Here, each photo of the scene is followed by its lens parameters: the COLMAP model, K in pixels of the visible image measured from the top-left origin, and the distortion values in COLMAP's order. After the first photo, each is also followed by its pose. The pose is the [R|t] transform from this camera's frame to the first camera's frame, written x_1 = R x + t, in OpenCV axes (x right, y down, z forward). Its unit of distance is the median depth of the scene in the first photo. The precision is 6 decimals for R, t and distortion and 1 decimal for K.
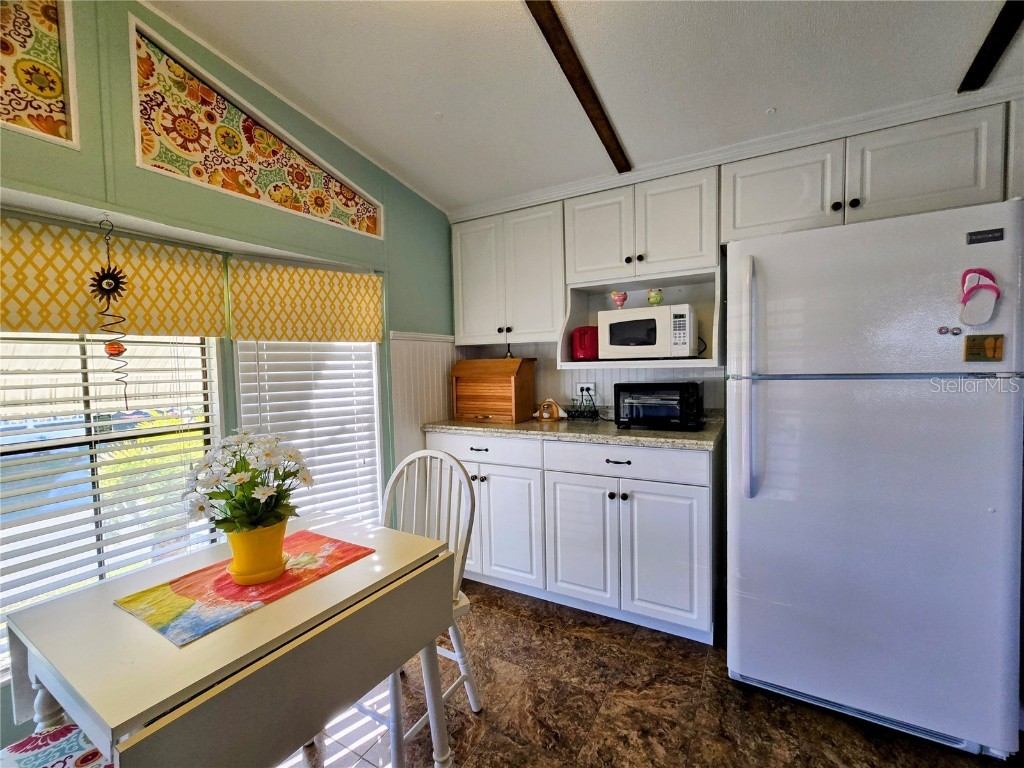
lens RADIAL K [[446.0, 0, 506.8], [0, 446.0, 383.7], [0, 0, 1]] dist [0.000357, 0.000125]
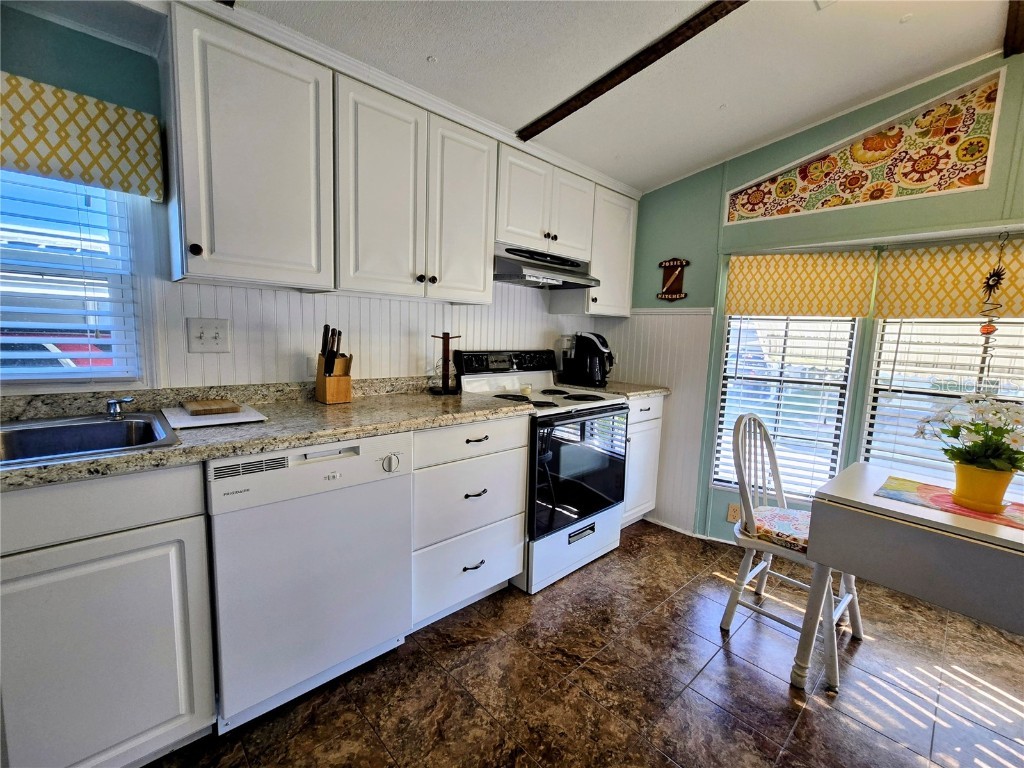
lens RADIAL K [[434.0, 0, 513.2], [0, 434.0, 385.4], [0, 0, 1]] dist [0.001750, 0.000205]
pose [[-0.299927, 0.128922, -0.945210, 0.701417], [-0.077848, 0.984214, 0.158944, -0.006604], [0.950780, 0.121254, -0.285156, 0.032623]]
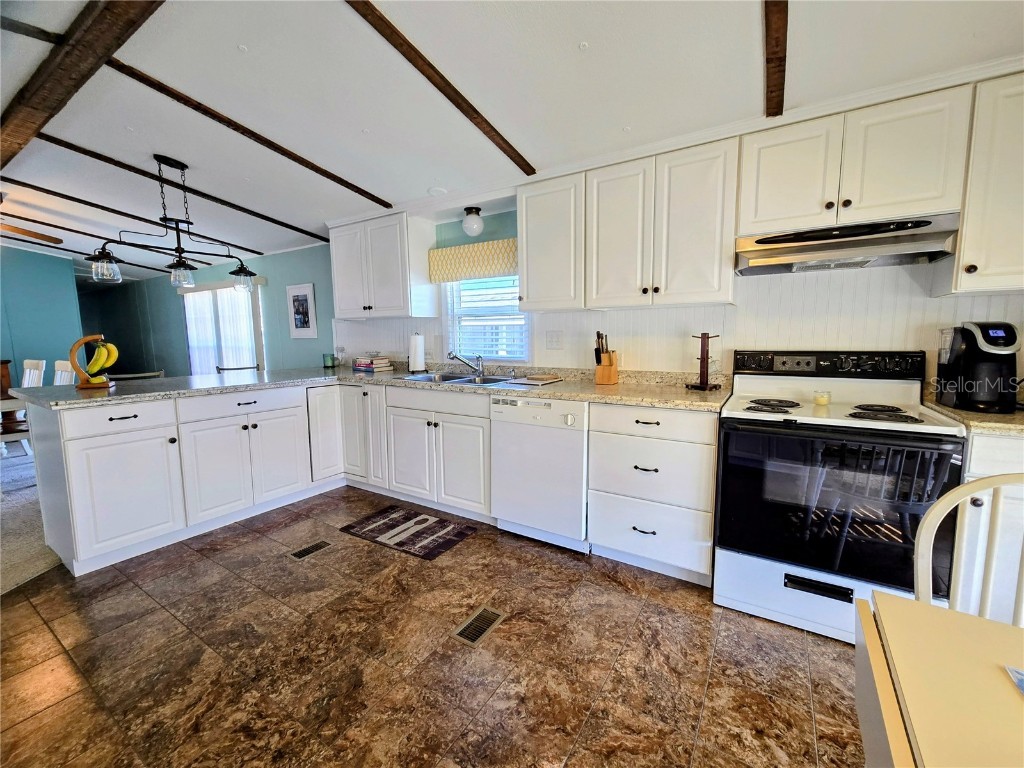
lens RADIAL K [[425.0, 0, 512.0], [0, 425.0, 384.0], [0, 0, 1]] dist [0.001169, 0.000274]
pose [[-0.998404, 0.029748, 0.048001, 0.056556], [0.037216, 0.985908, 0.163095, -0.024290], [-0.042473, 0.164622, -0.985442, 0.882825]]
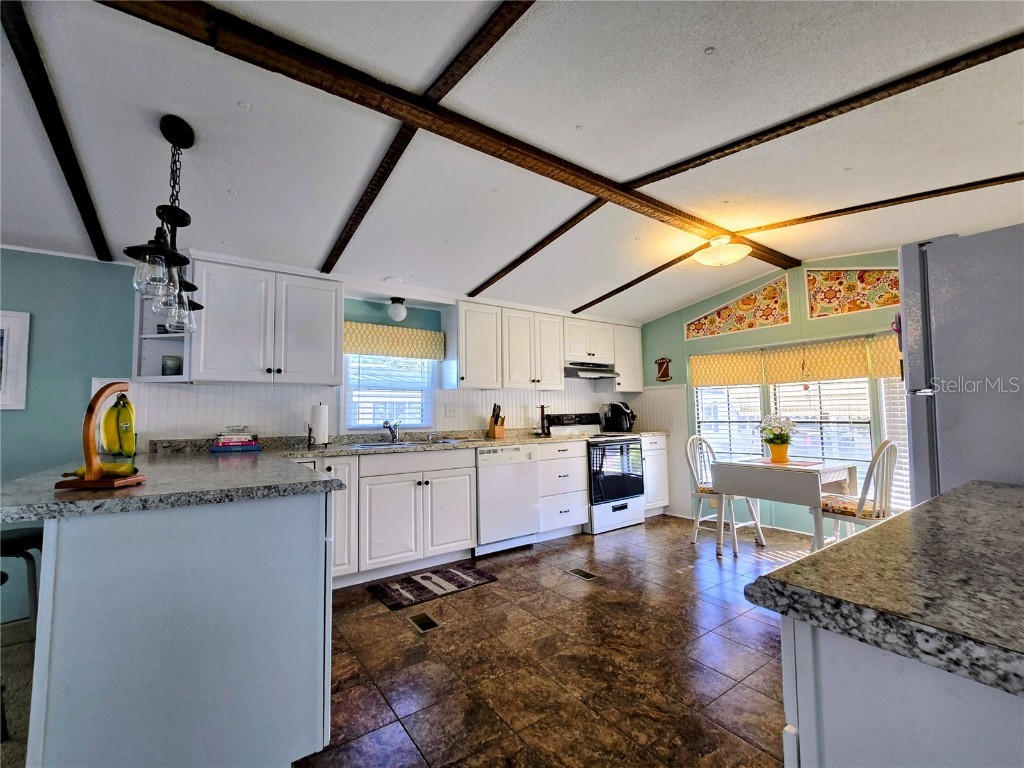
lens RADIAL K [[434.0, 0, 513.2], [0, 434.0, 385.4], [0, 0, 1]] dist [0.001750, 0.000205]
pose [[-0.422692, -0.028609, -0.905822, 2.029735], [-0.017133, 0.999575, -0.023575, 0.005934], [0.906111, 0.005555, -0.423003, 0.421057]]
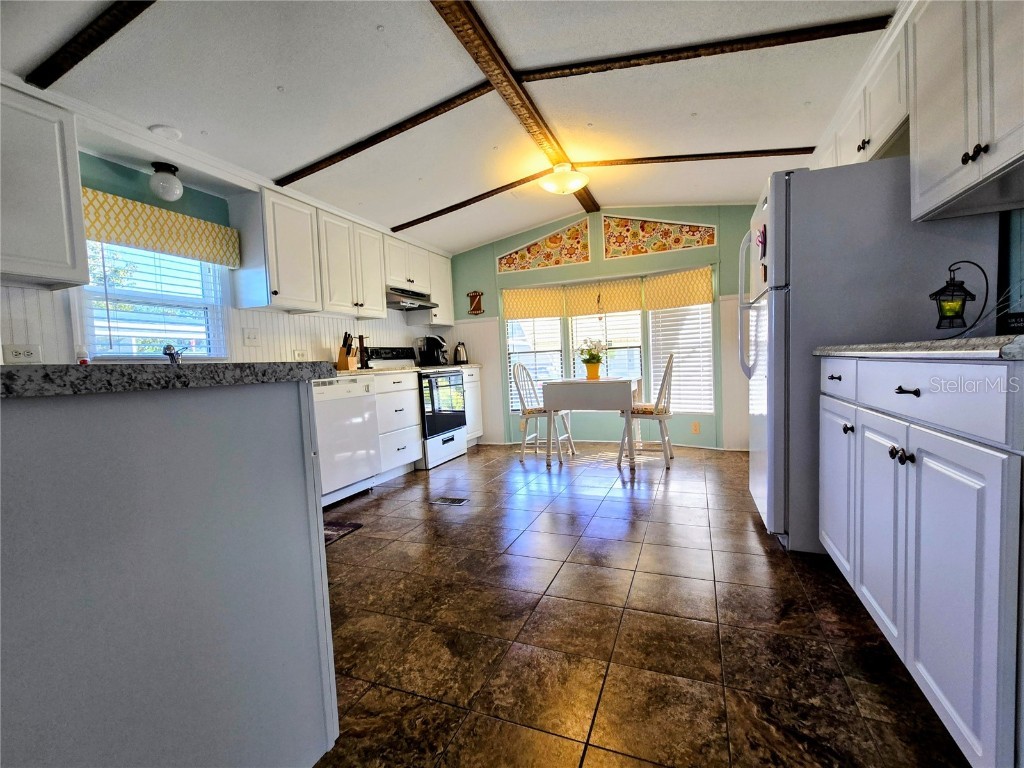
lens RADIAL K [[446.0, 0, 506.8], [0, 446.0, 383.7], [0, 0, 1]] dist [0.000357, 0.000125]
pose [[0.124075, 0.066380, -0.990050, 1.998458], [-0.003631, 0.997784, 0.066444, 0.161316], [0.992266, -0.004650, 0.124041, -0.079548]]
